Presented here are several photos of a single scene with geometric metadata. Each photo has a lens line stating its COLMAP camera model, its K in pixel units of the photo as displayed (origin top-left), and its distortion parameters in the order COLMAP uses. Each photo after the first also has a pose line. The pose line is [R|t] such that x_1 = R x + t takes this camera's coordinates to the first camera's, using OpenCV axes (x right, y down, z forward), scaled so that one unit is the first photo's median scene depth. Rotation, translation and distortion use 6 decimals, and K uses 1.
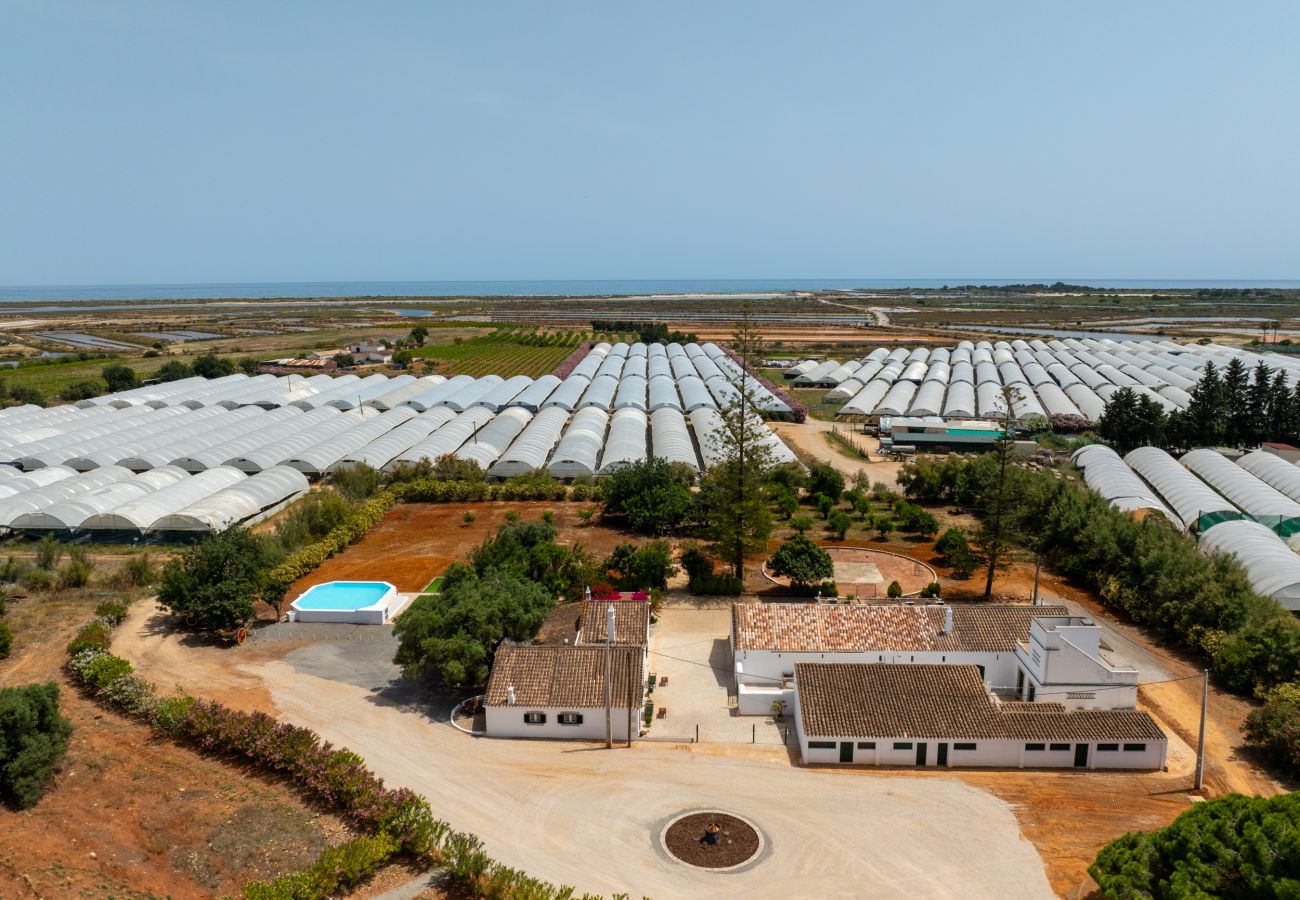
lens RADIAL K [[933.5, 0, 650.0], [0, 933.5, 450.0], [0, 0, 1]] dist [-0.035562, -0.002107]
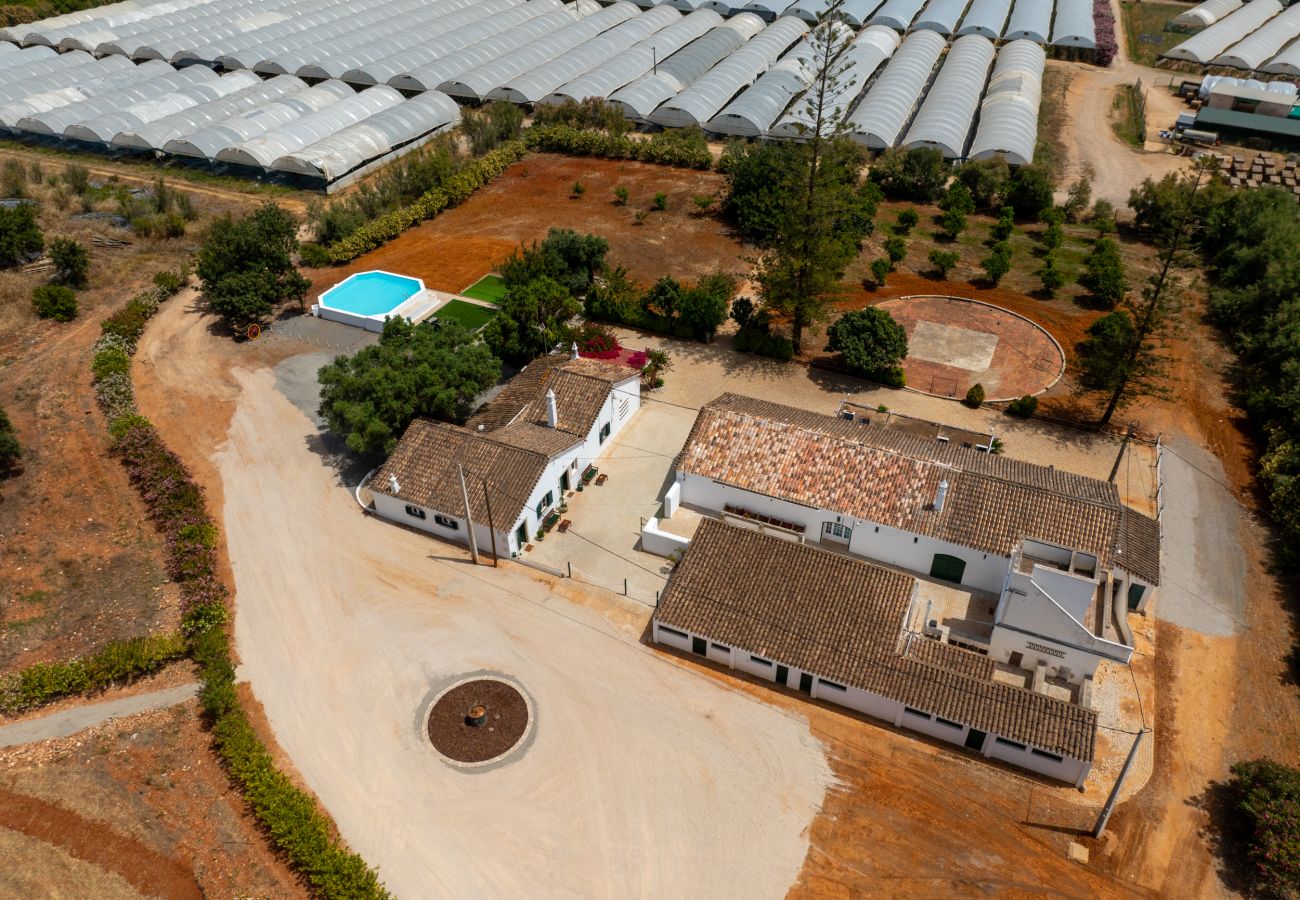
lens RADIAL K [[924.7, 0, 650.0], [0, 924.7, 450.0], [0, 0, 1]] dist [-0.013724, -0.053992]
pose [[0.926912, 0.223910, -0.301162, 0.216286], [-0.066507, 0.887810, 0.455380, -0.126318], [0.369339, -0.402067, 0.837813, 0.186625]]
